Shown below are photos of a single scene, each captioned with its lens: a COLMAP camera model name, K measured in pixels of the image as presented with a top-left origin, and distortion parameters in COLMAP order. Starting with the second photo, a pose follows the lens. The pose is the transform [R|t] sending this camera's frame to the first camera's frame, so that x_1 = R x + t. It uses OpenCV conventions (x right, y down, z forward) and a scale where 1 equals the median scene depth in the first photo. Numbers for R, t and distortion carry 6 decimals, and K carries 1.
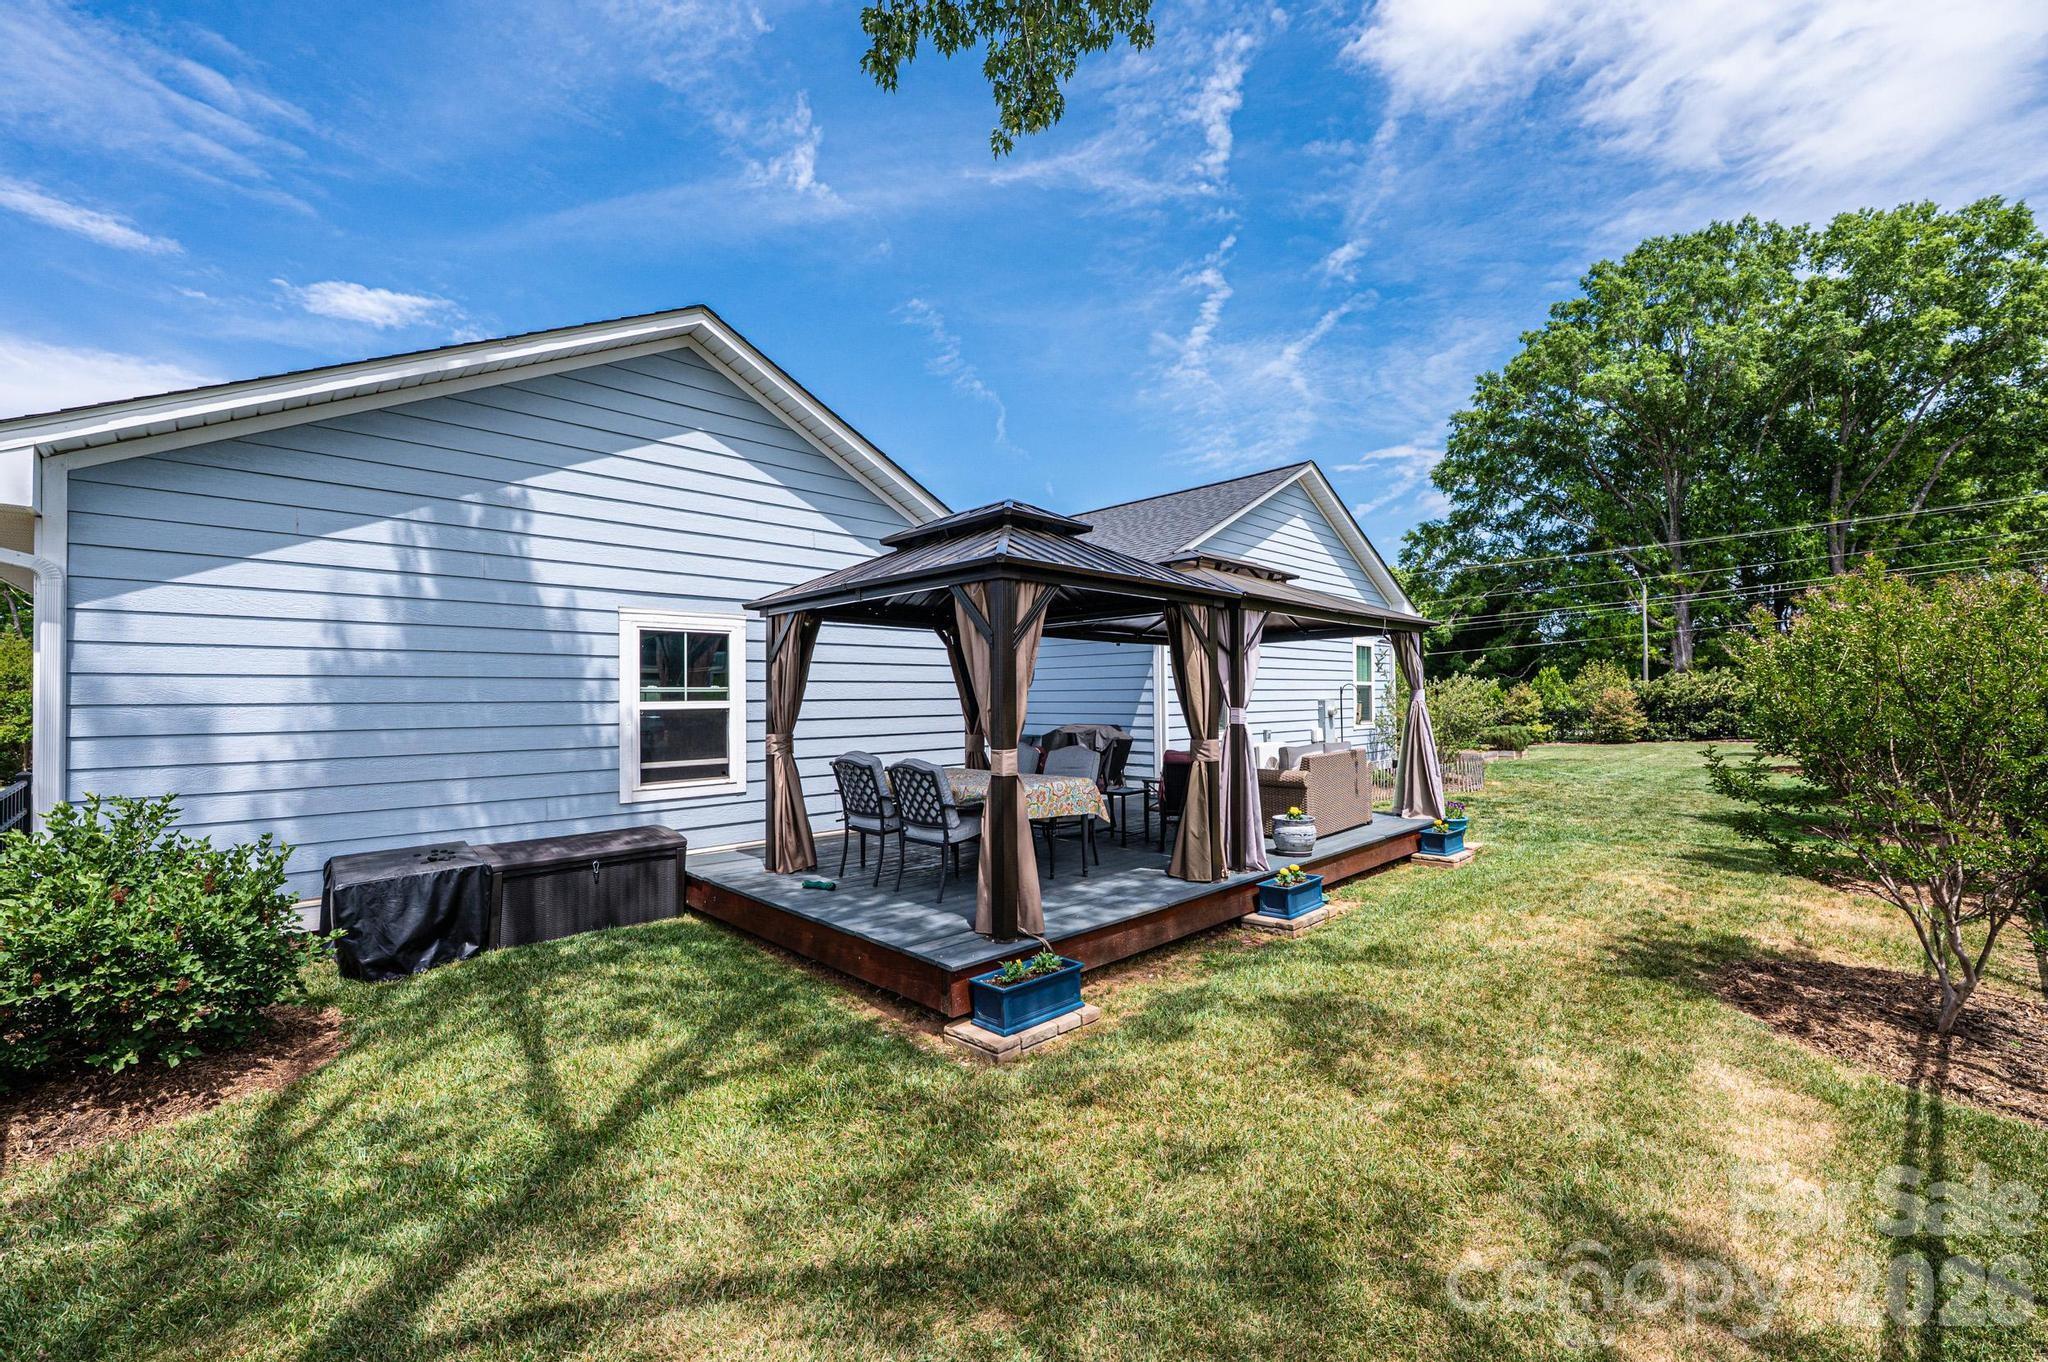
lens RADIAL K [[817.9, 0, 1026.8], [0, 817.9, 685.0], [0, 0, 1]] dist [0.000586, -0.000310]
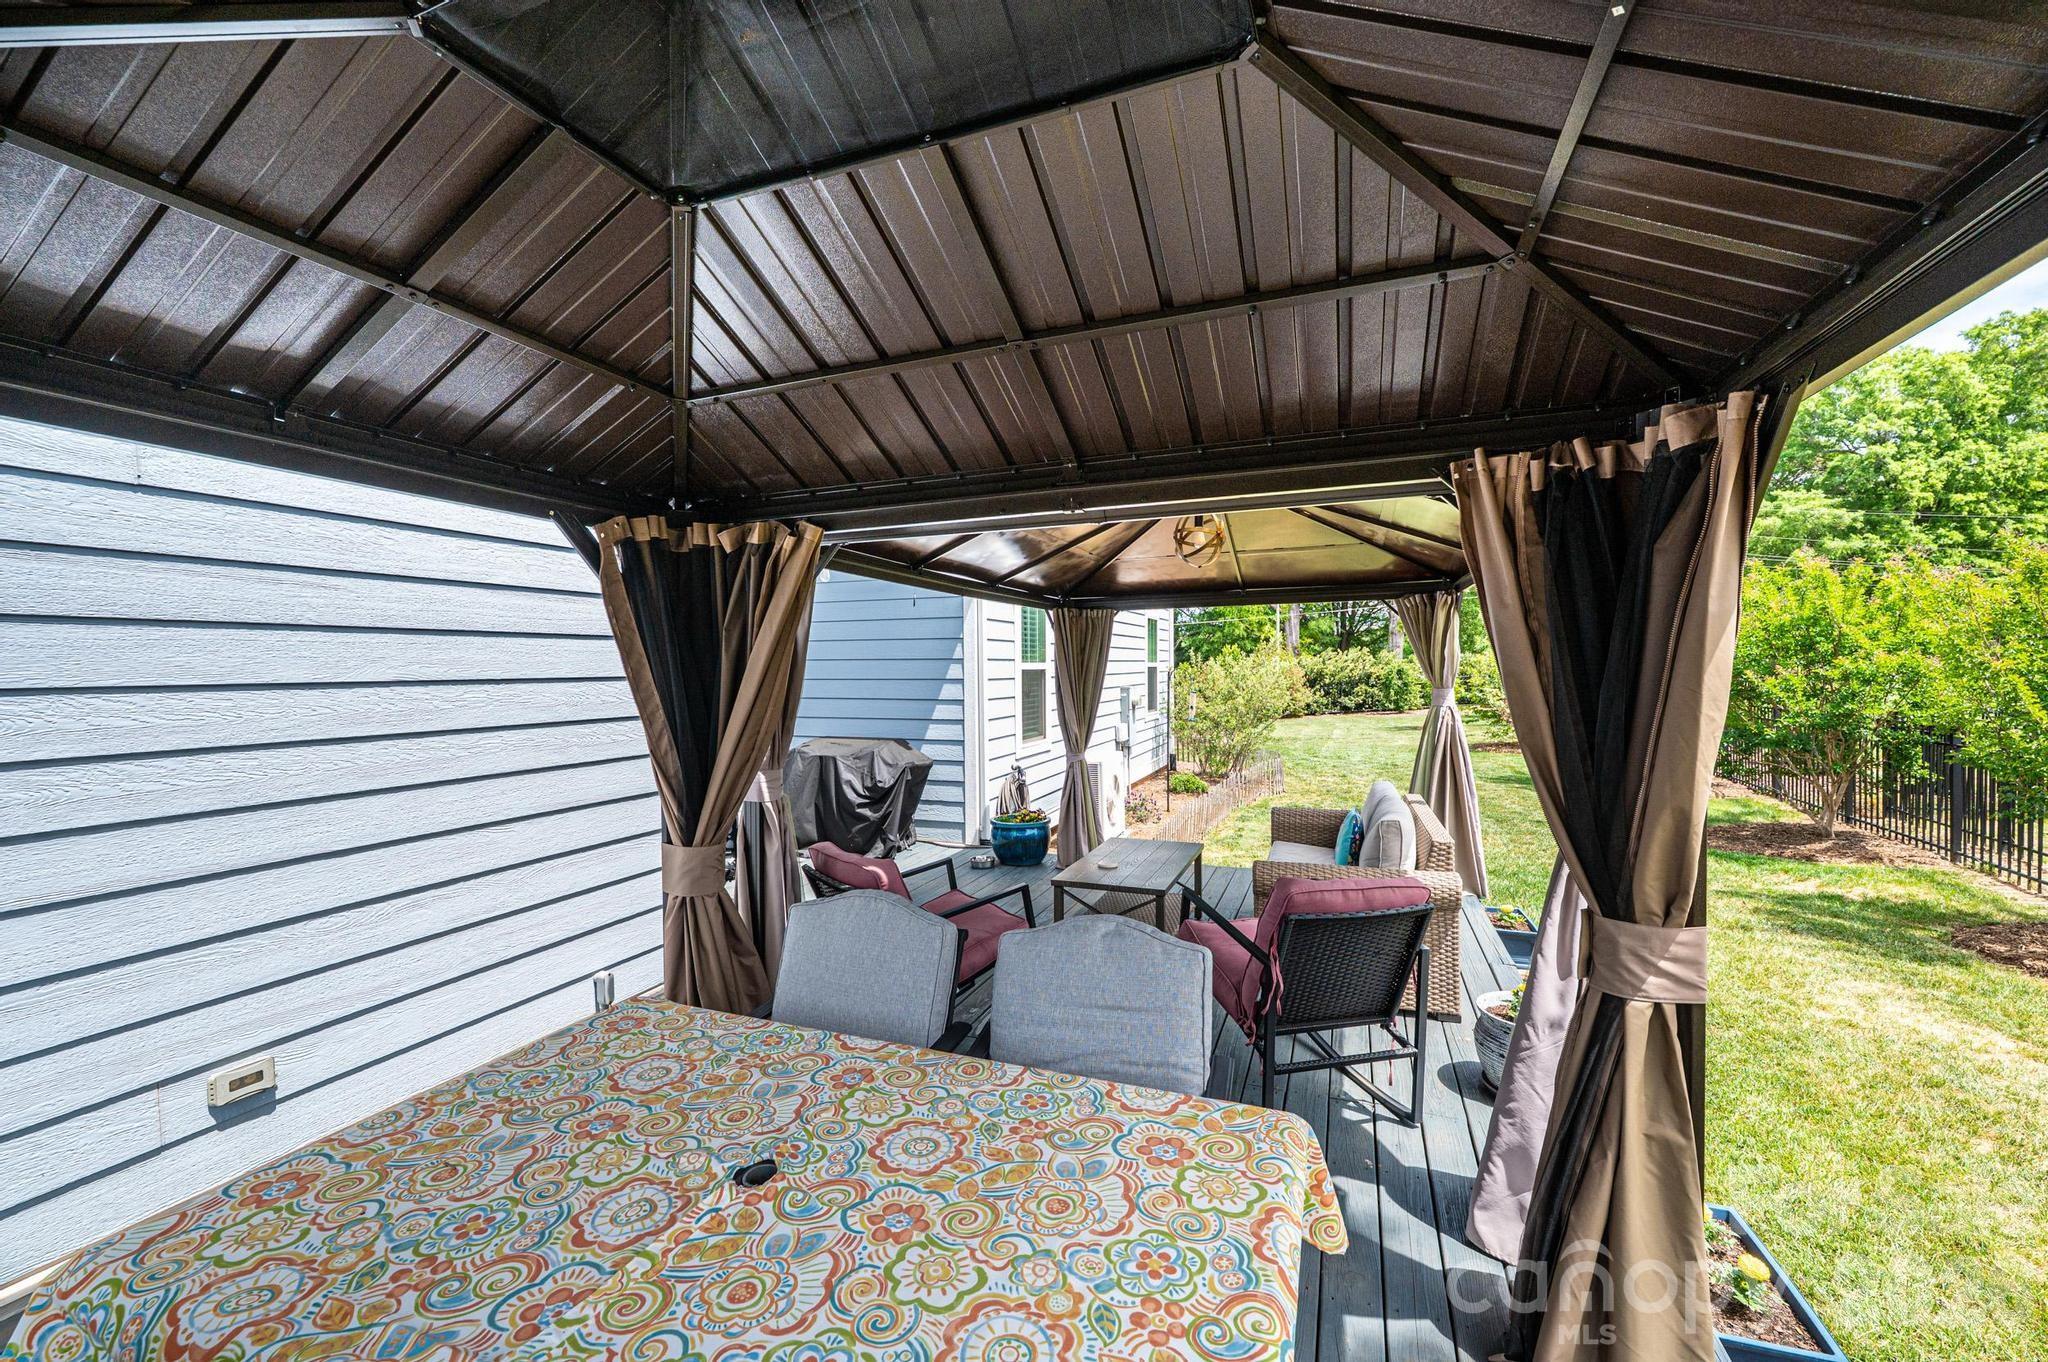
lens RADIAL K [[817.9, 0, 1029.3], [0, 817.9, 672.4], [0, 0, 1]] dist [0.000586, -0.000310]
pose [[0.916856, -0.001593, 0.399215, -0.016858], [-0.005595, 0.999843, 0.016840, -0.003995], [-0.399179, -0.017673, 0.916703, 0.149050]]
